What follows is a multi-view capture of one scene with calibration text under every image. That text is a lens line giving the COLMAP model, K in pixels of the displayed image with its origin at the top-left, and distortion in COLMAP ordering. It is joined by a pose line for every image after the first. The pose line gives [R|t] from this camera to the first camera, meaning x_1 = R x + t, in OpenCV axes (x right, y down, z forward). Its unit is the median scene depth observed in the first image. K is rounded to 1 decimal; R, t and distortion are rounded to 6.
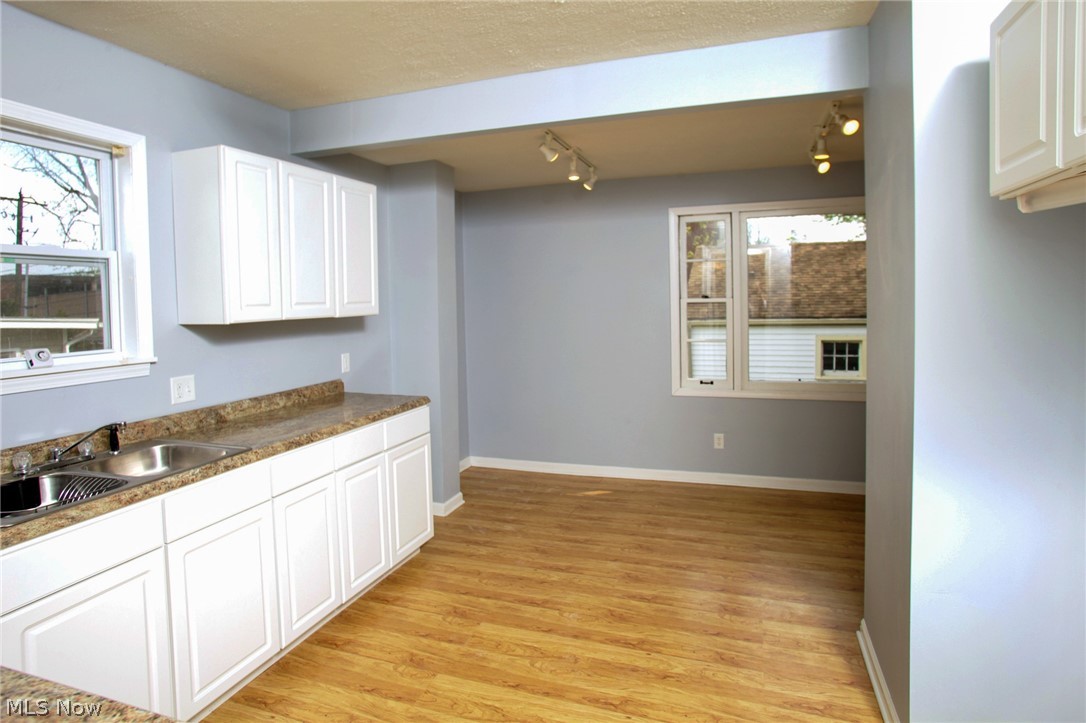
lens RADIAL K [[582.1, 0, 550.0], [0, 582.1, 318.2], [0, 0, 1]] dist [-0.074722, 0.048337]
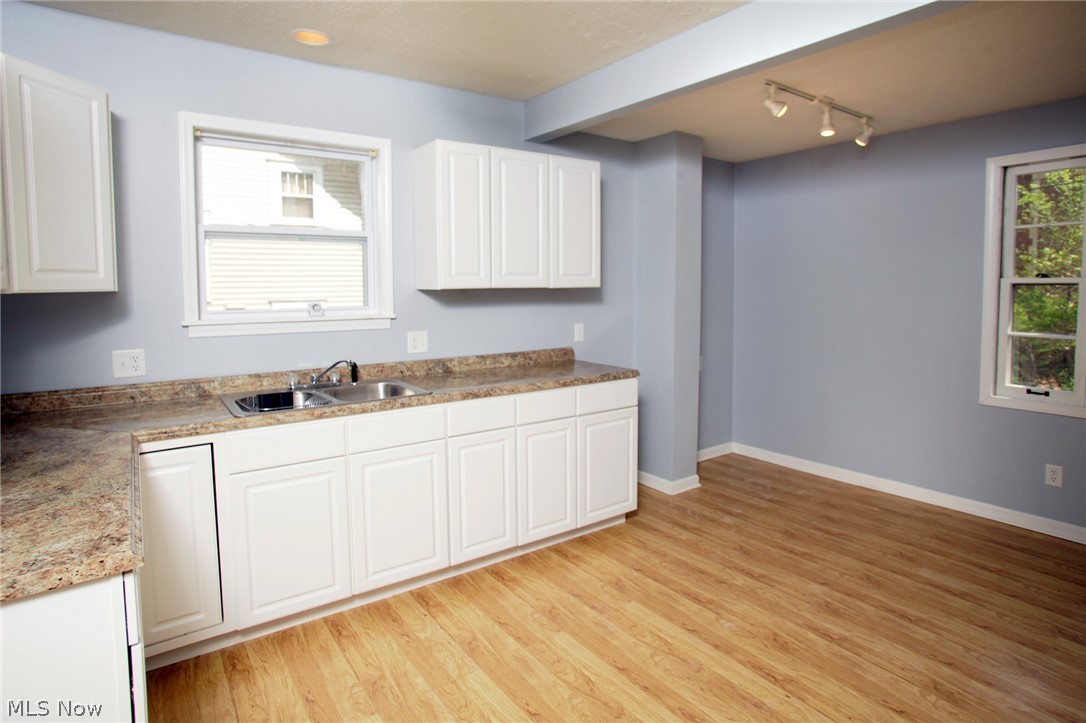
lens RADIAL K [[582.1, 0, 550.0], [0, 582.1, 318.2], [0, 0, 1]] dist [-0.074722, 0.048337]
pose [[0.828646, 0.049554, -0.557575, 0.235244], [-0.031198, 0.998614, 0.042386, 0.008561], [0.558902, -0.017728, 0.829044, 0.093340]]
